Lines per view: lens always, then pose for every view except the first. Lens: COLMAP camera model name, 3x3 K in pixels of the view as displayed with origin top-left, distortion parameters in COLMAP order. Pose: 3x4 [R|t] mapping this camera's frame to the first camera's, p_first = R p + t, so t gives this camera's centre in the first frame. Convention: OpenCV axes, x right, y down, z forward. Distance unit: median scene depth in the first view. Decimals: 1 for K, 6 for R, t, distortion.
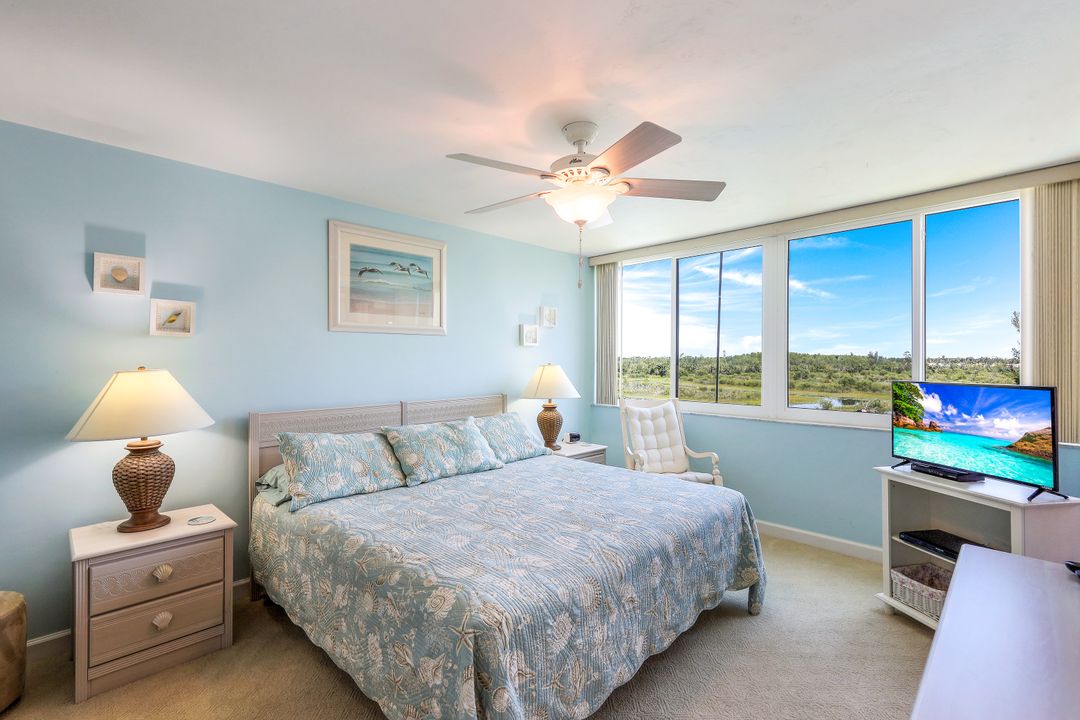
lens RADIAL K [[477.2, 0, 540.0], [0, 477.2, 360.0], [0, 0, 1]] dist [0.000145, 0.000089]
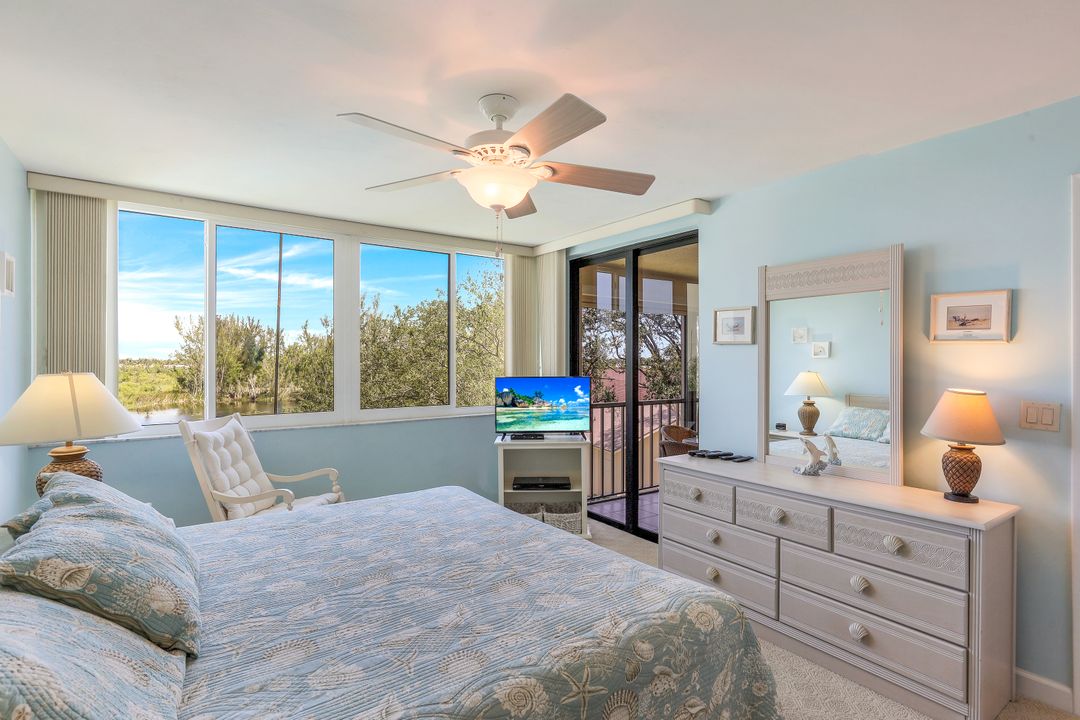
lens RADIAL K [[527.3, 0, 537.5], [0, 527.3, 360.0], [0, 0, 1]] dist [0.001868, 0.000533]
pose [[0.172076, -0.001310, 0.985083, -0.913218], [0.003834, 0.999992, 0.000660, -0.004913], [-0.985076, 0.003663, 0.172080, 0.804858]]
